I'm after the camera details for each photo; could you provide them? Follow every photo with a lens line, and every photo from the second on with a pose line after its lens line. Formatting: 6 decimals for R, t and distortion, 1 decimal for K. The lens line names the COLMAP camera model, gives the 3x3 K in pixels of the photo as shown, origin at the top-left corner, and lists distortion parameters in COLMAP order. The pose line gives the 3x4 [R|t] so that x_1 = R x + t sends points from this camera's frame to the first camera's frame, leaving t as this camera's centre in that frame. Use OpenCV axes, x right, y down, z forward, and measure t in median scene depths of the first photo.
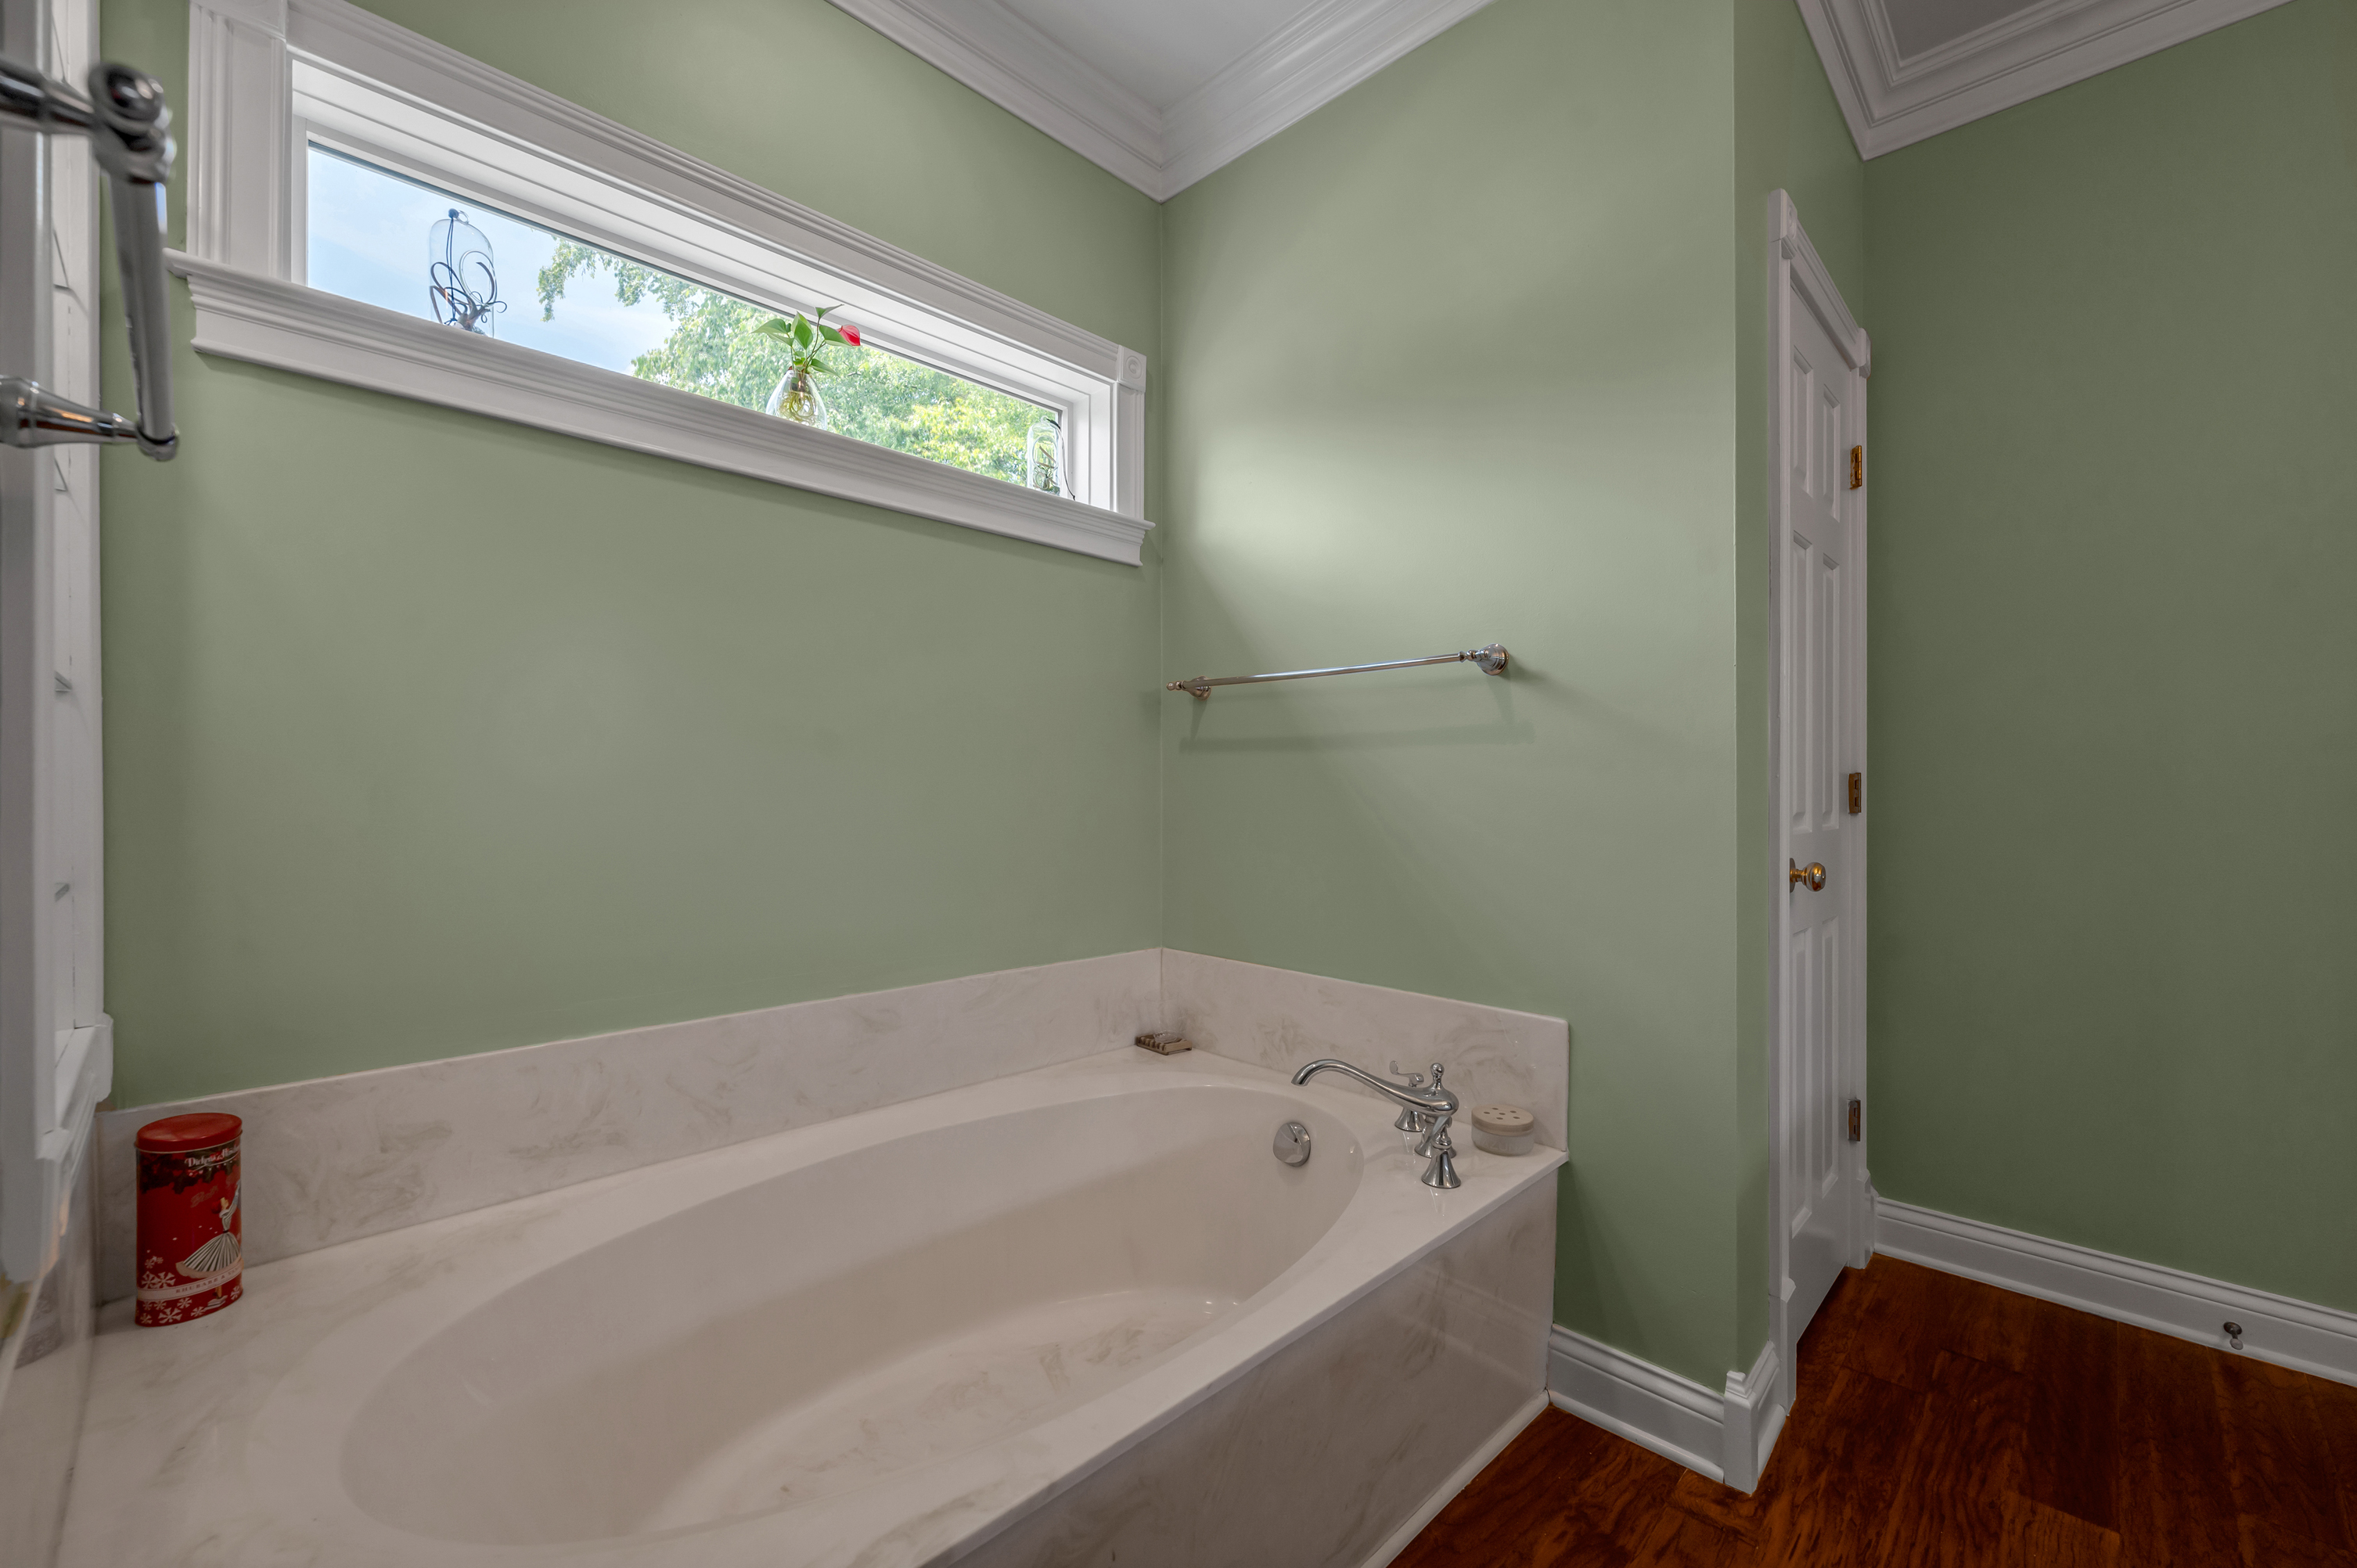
lens RADIAL K [[968.2, 0, 1178.5], [0, 968.2, 784.0], [0, 0, 1]] dist [0.000352, -0.000536]
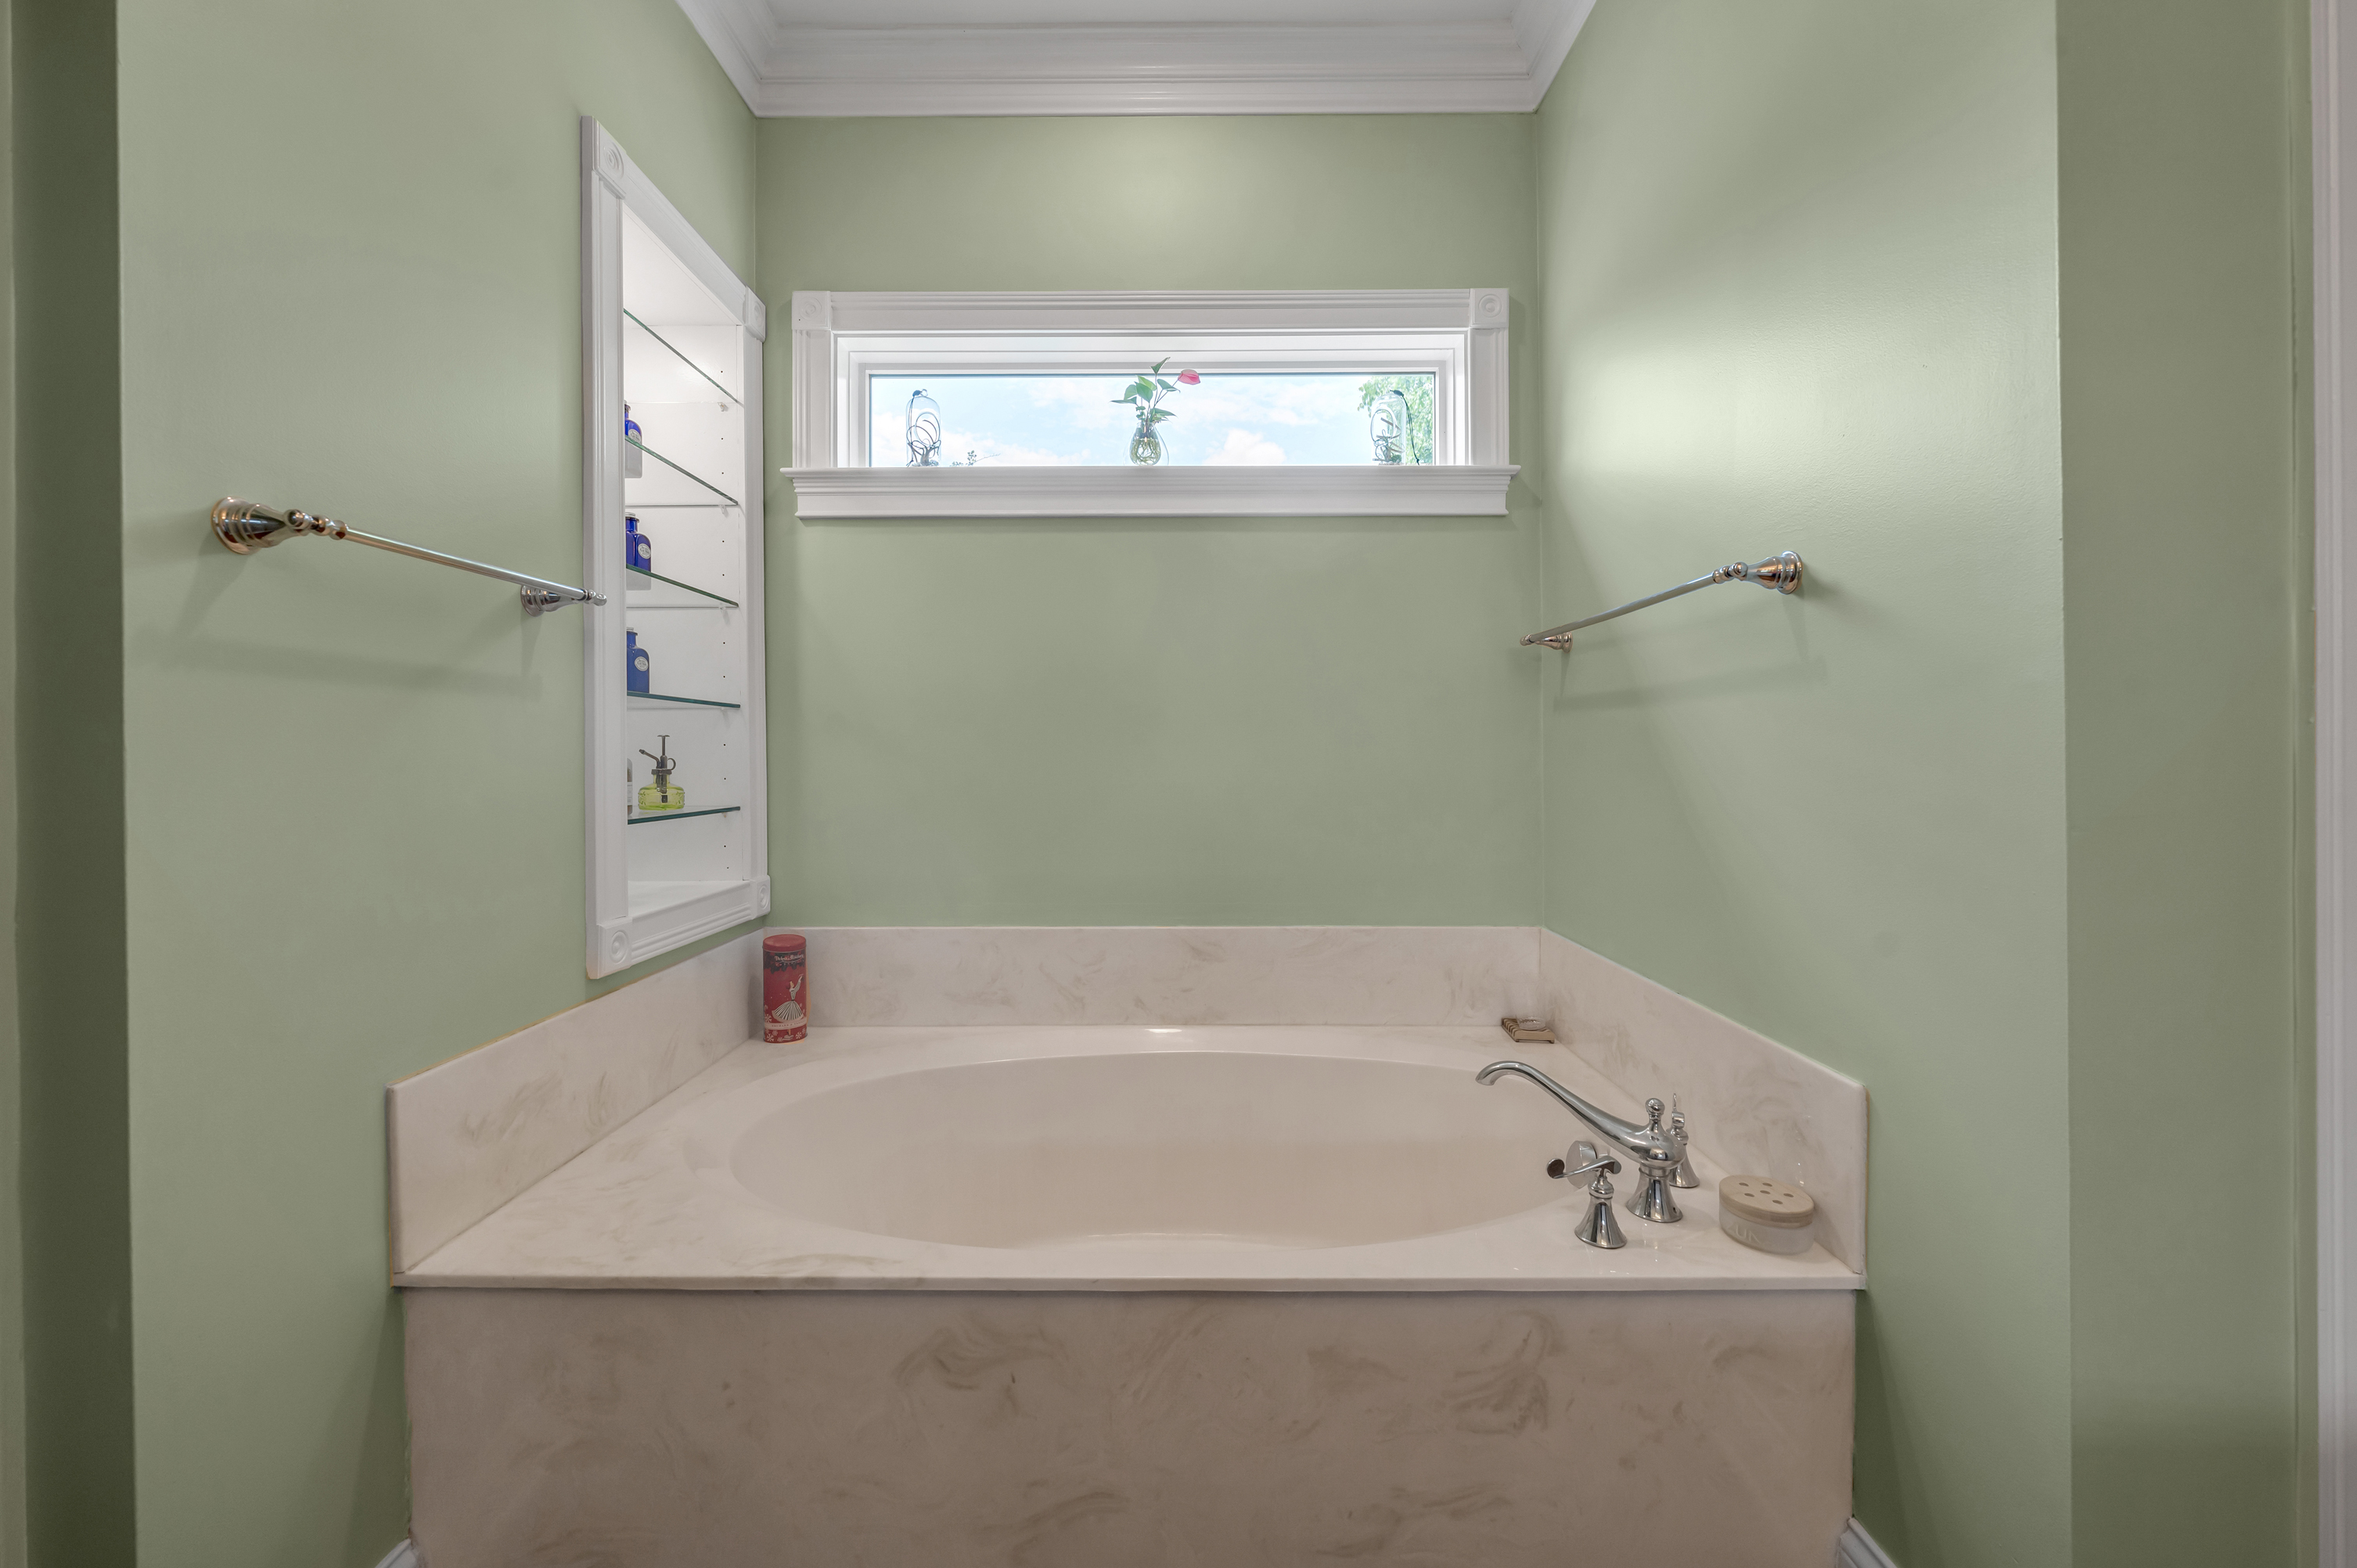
lens RADIAL K [[953.0, 0, 1174.4], [0, 953.0, 754.6], [0, 0, 1]] dist [-0.000736, -0.000158]
pose [[0.695257, -0.008963, -0.718705, 0.541137], [0.011133, 0.999937, -0.001700, 0.005792], [0.718675, -0.006820, 0.695313, 0.177446]]
